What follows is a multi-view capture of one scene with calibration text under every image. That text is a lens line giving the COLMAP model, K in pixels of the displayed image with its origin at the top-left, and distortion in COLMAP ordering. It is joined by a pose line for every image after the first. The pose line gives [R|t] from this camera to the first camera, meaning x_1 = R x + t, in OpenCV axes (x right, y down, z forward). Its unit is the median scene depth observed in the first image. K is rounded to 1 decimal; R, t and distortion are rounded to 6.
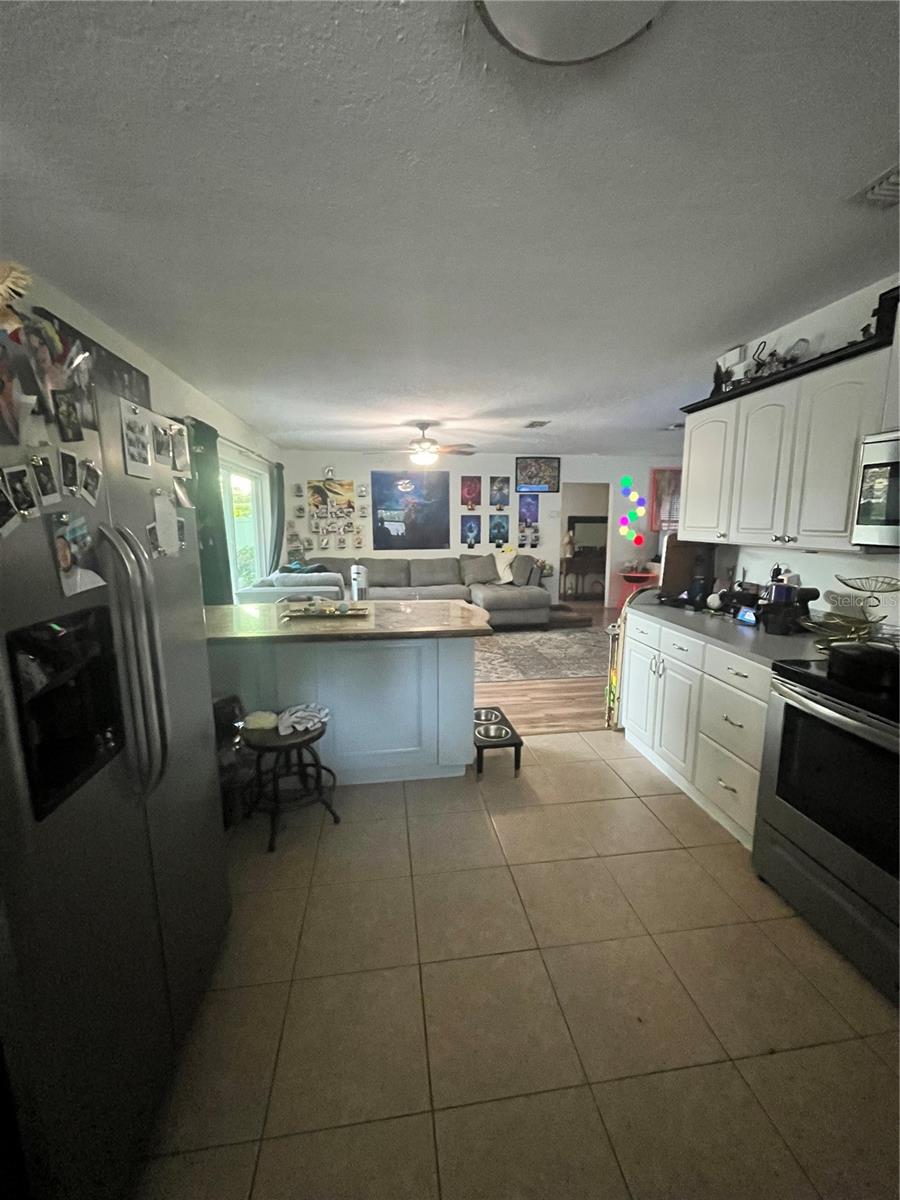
lens RADIAL K [[483.5, 0, 446.4], [0, 483.5, 598.4], [0, 0, 1]] dist [-0.003897, -0.000822]
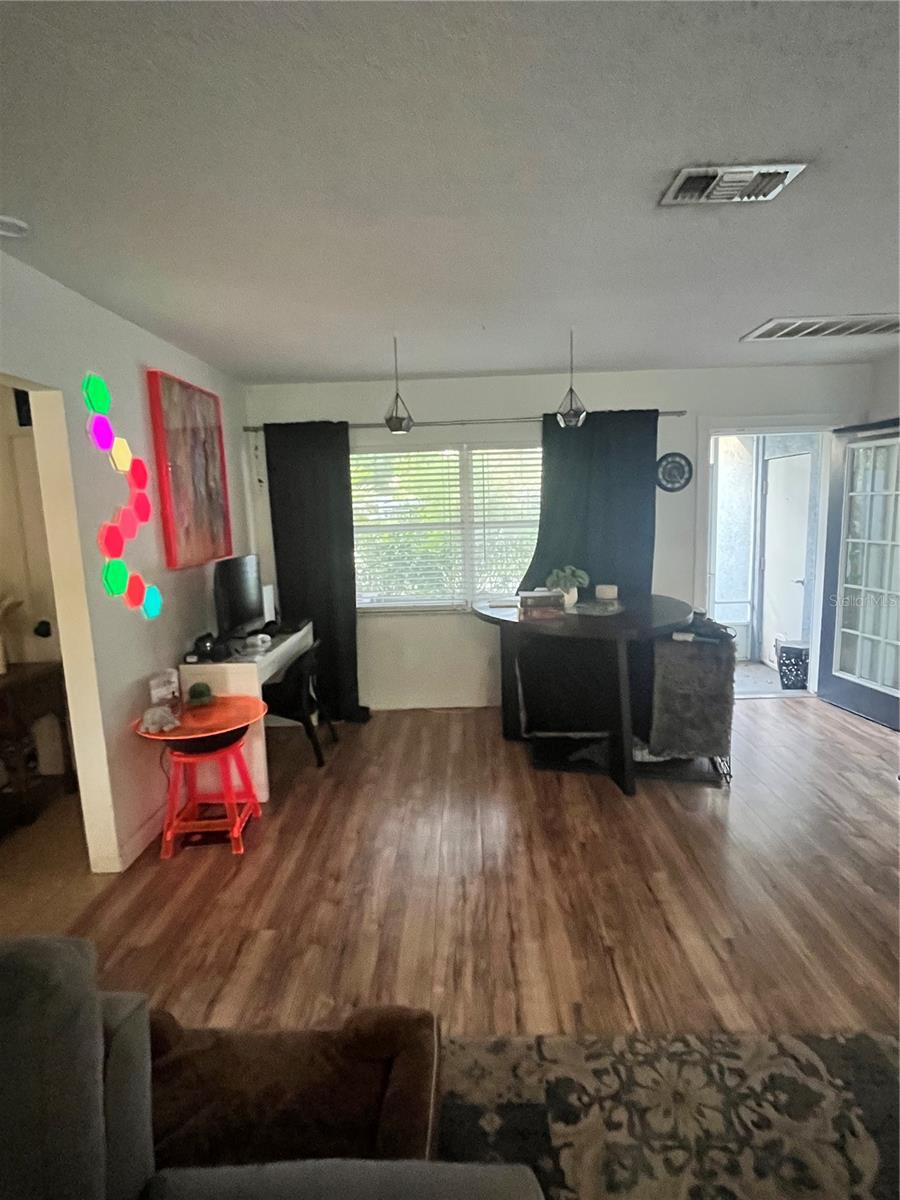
lens RADIAL K [[603.6, 0, 456.2], [0, 603.6, 583.6], [0, 0, 1]] dist [-0.005294, 0.001423]
pose [[0.140359, -0.132805, 0.981154, 0.064918], [0.186785, 0.976721, 0.105484, -0.146478], [-0.972322, 0.168460, 0.161898, 0.805349]]
